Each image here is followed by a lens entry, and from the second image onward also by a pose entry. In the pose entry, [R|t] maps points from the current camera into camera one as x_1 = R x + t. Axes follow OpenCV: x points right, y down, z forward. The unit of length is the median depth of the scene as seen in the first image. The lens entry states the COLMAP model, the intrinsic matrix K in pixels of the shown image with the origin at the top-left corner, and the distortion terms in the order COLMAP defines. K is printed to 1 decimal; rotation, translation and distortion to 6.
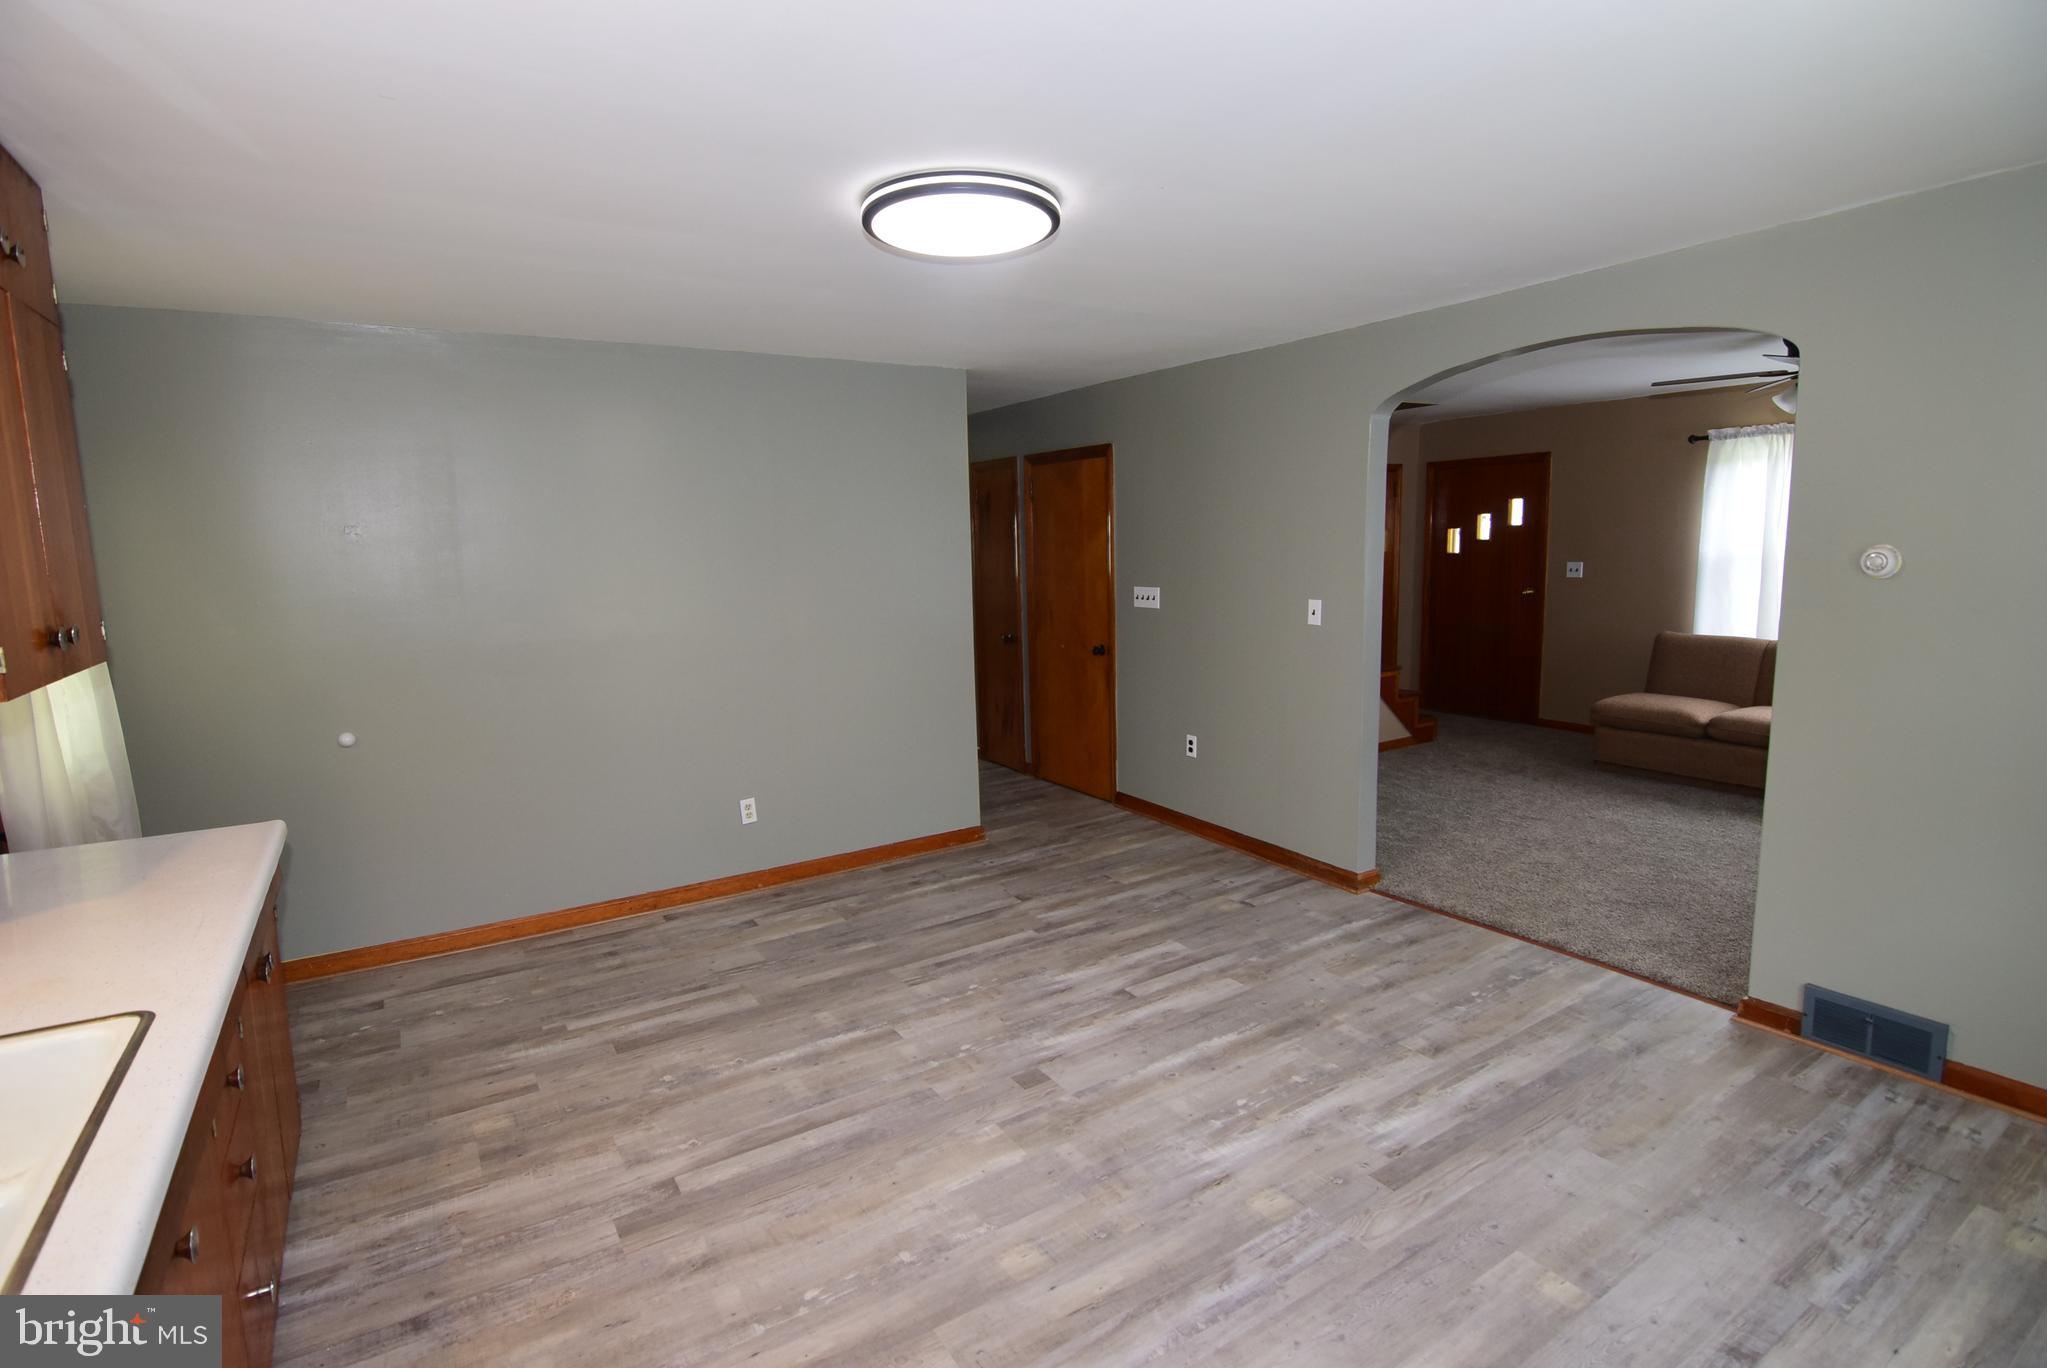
lens RADIAL K [[991.1, 0, 1020.4], [0, 991.1, 686.2], [0, 0, 1]] dist [-0.005055, -0.011127]
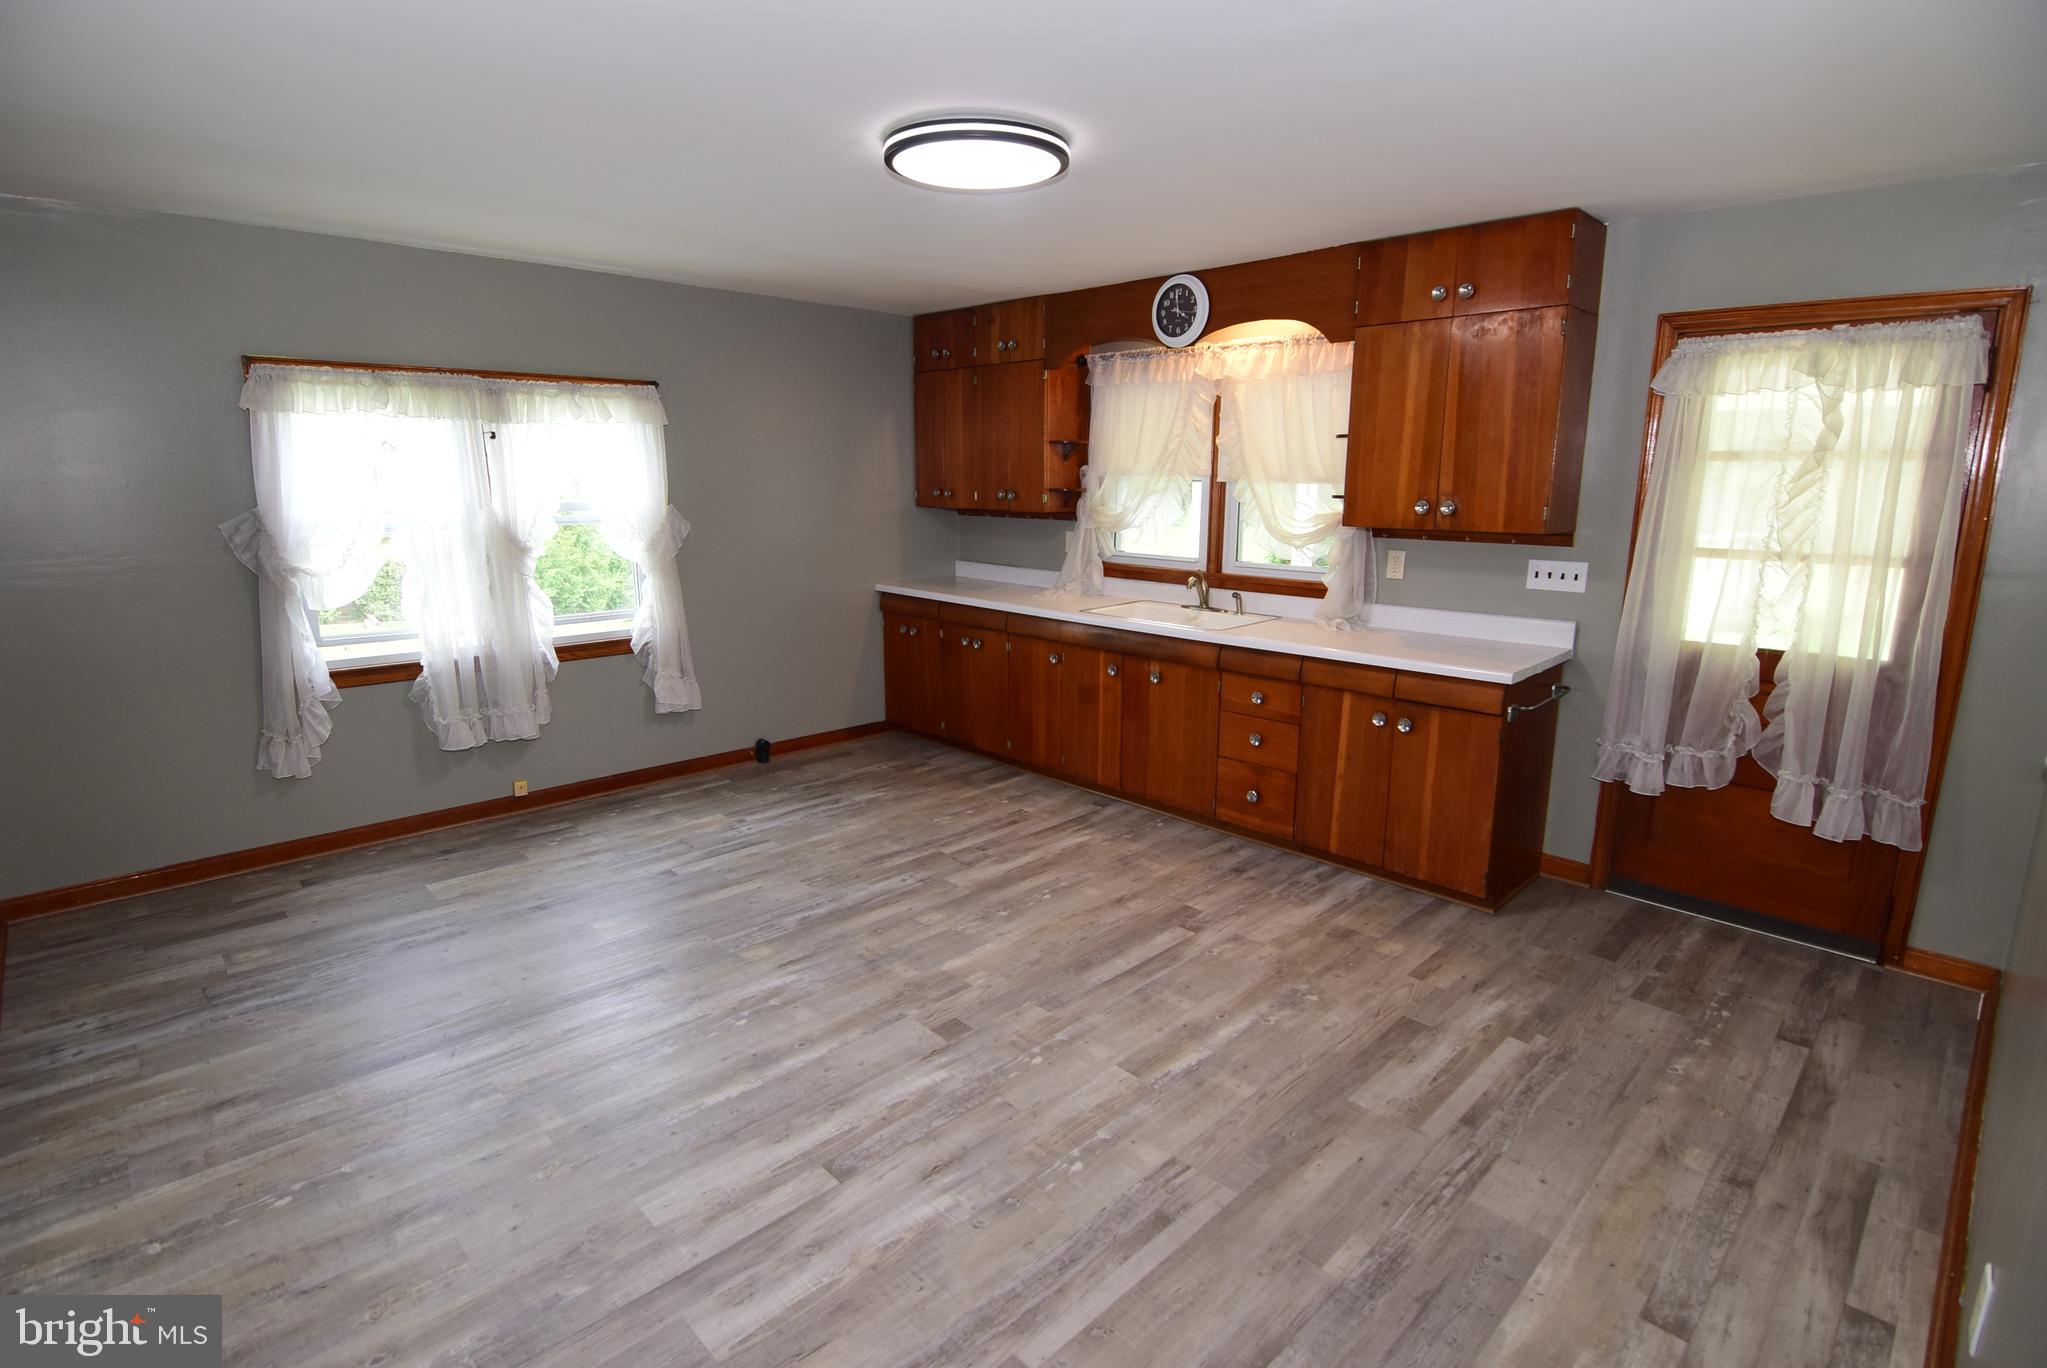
lens RADIAL K [[991.1, 0, 1018.6], [0, 991.1, 678.4], [0, 0, 1]] dist [-0.005055, -0.011127]
pose [[-0.978678, 0.061484, -0.195981, 0.117737], [-0.010567, 0.937811, 0.346986, -0.265083], [0.205127, 0.341658, -0.917166, 1.826136]]
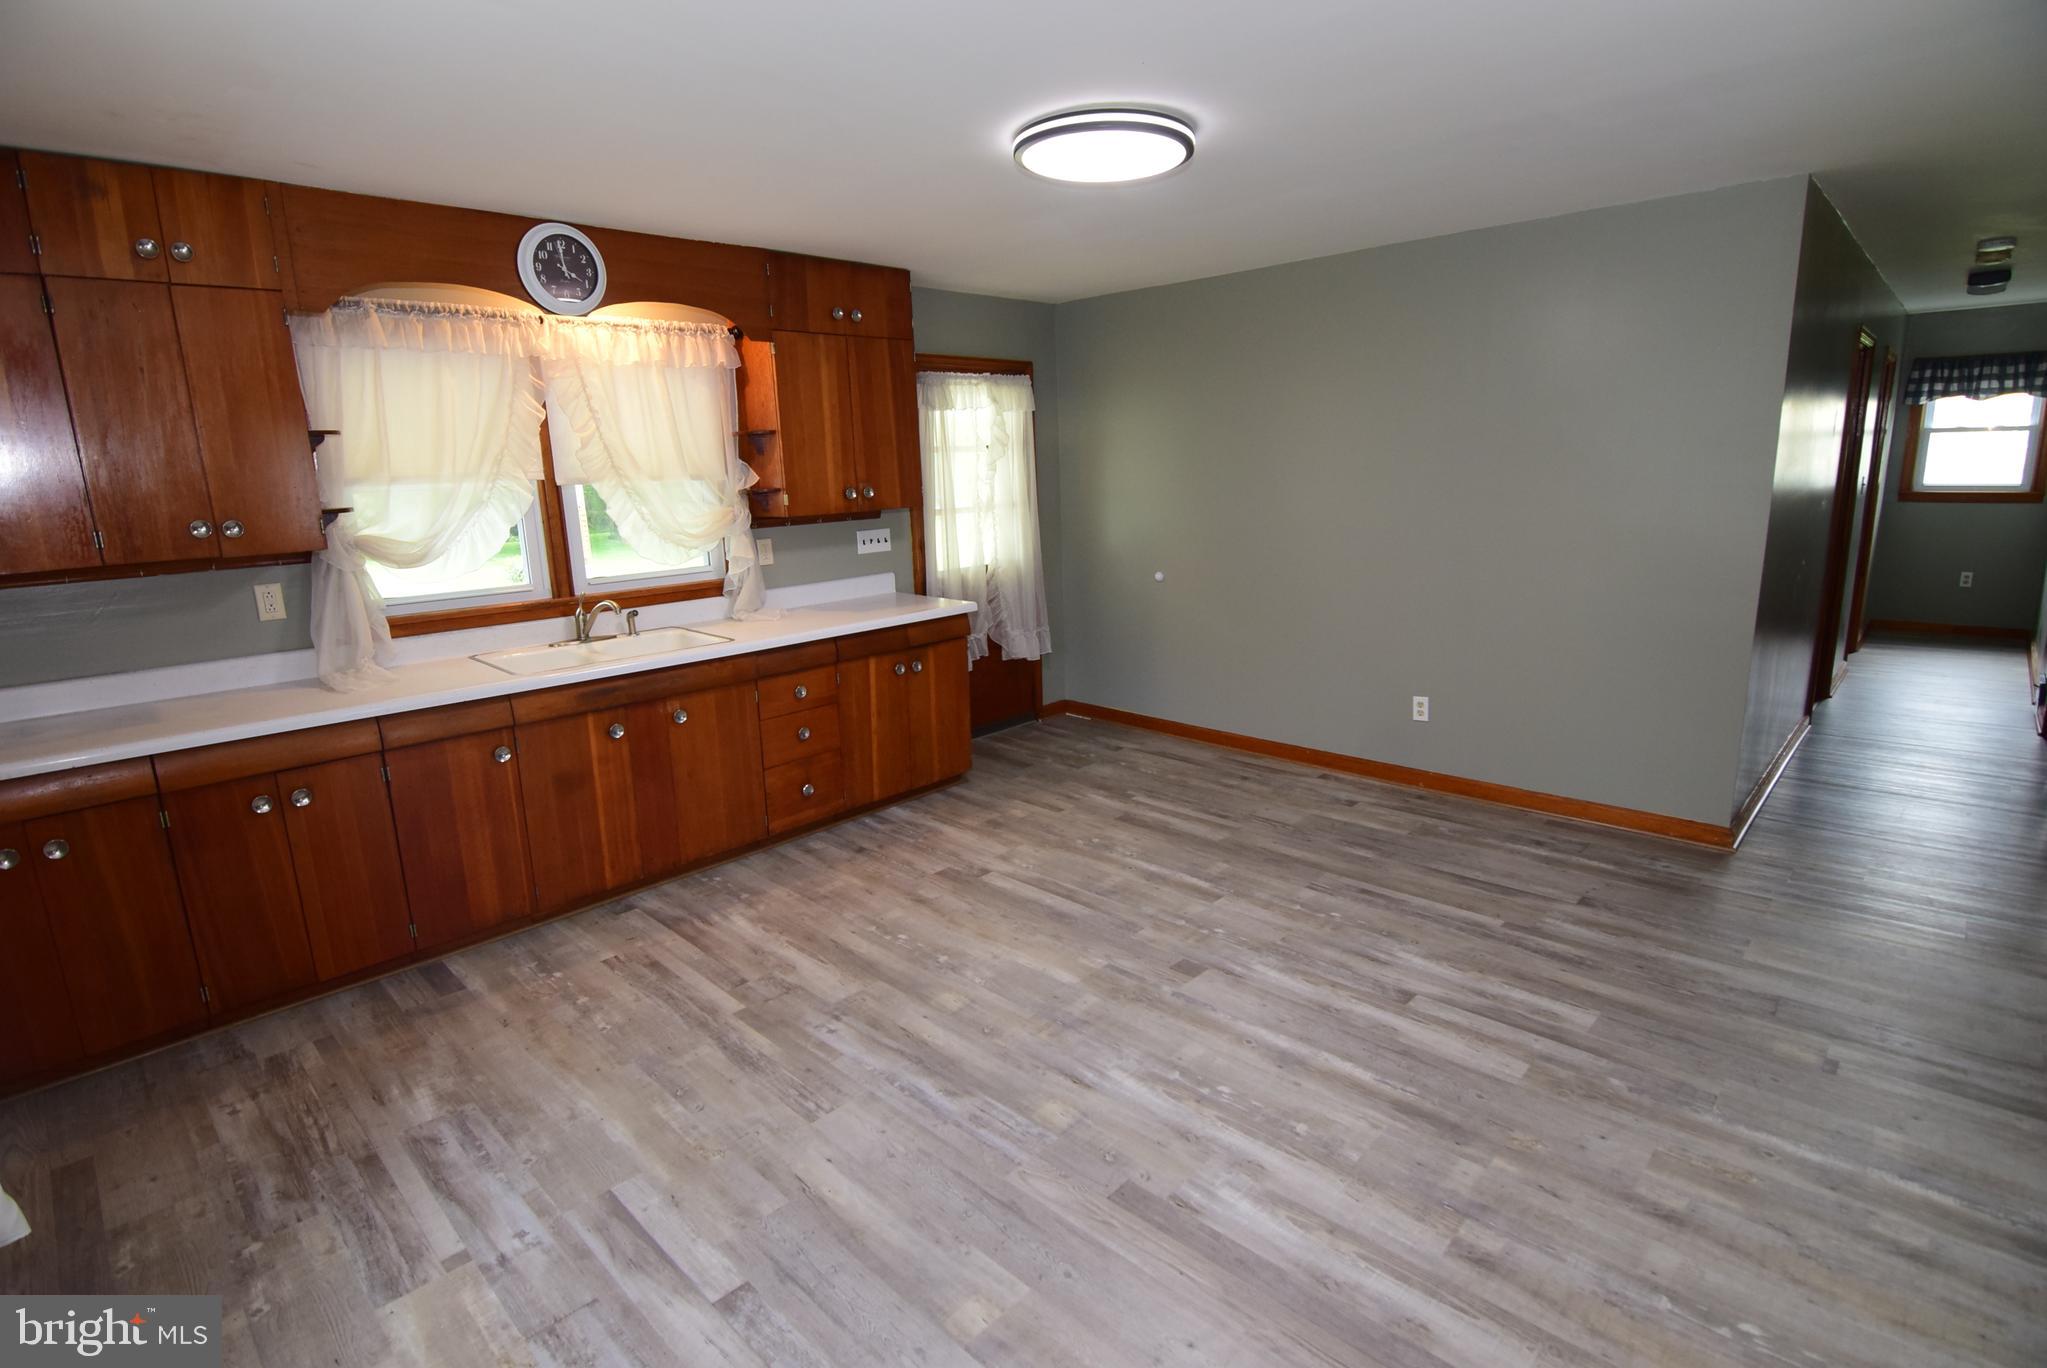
lens RADIAL K [[991.1, 0, 1020.2], [0, 991.1, 677.5], [0, 0, 1]] dist [-0.005055, -0.011127]
pose [[0.230820, 0.224625, -0.946713, 0.915476], [-0.117593, 0.972295, 0.202024, -0.095864], [0.965864, 0.064696, 0.250839, 0.559167]]
